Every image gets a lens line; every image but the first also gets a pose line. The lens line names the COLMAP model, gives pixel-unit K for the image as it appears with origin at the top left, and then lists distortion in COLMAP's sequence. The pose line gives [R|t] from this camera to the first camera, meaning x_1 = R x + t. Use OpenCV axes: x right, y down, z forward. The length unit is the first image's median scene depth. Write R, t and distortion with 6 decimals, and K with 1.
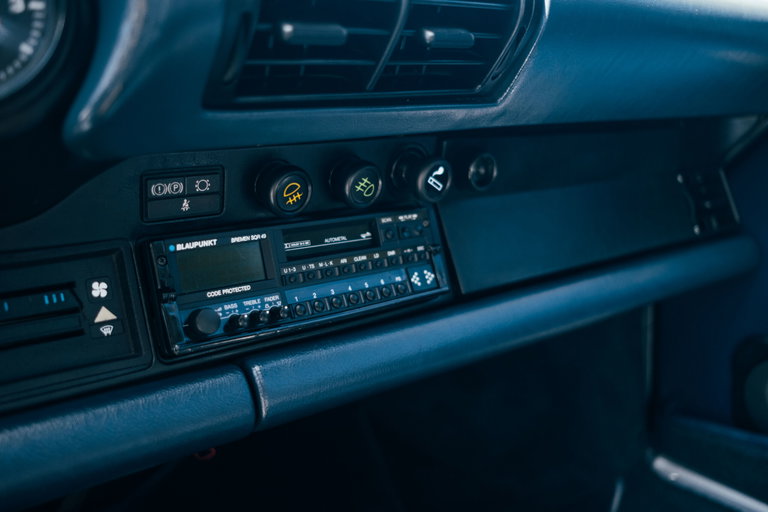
lens RADIAL K [[733.0, 0, 384.0], [0, 733.0, 256.0], [0, 0, 1]] dist [-0.082555, 0.216970]
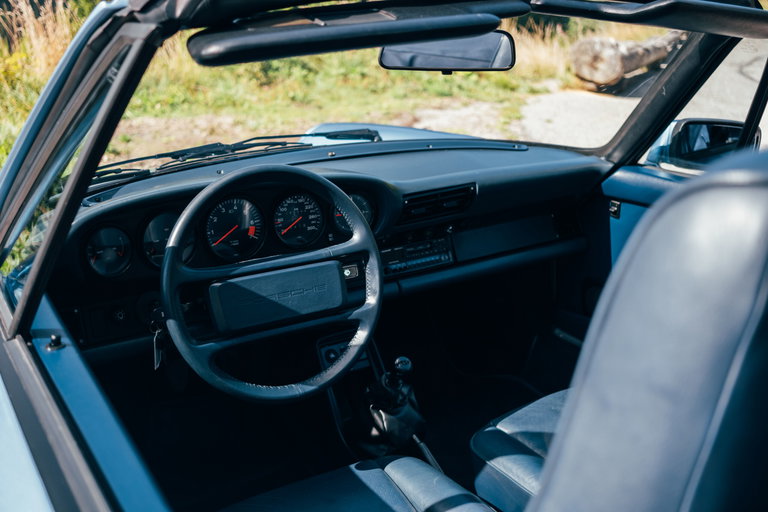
lens RADIAL K [[733.0, 0, 384.0], [0, 733.0, 256.0], [0, 0, 1]] dist [-0.082555, 0.216970]
pose [[0.994627, 0.047343, -0.092067, 0.093064], [-0.035550, 0.991424, 0.125760, -0.438416], [0.097231, -0.121811, 0.987779, -2.660271]]
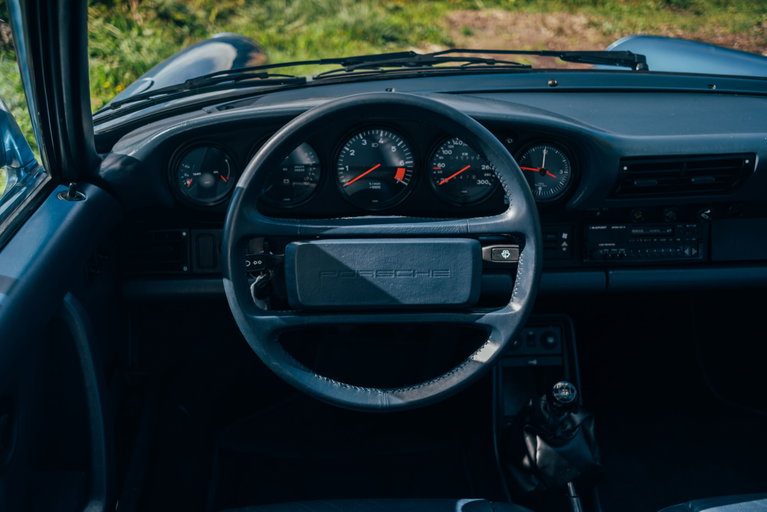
lens RADIAL K [[732.0, 0, 383.5], [0, 732.0, 256.0], [0, 0, 1]] dist [-0.082555, 0.216970]
pose [[0.816245, 0.272900, -0.509186, 0.489230], [-0.131301, 0.945961, 0.296511, -0.580743], [0.562587, -0.175168, 0.807967, -1.643609]]
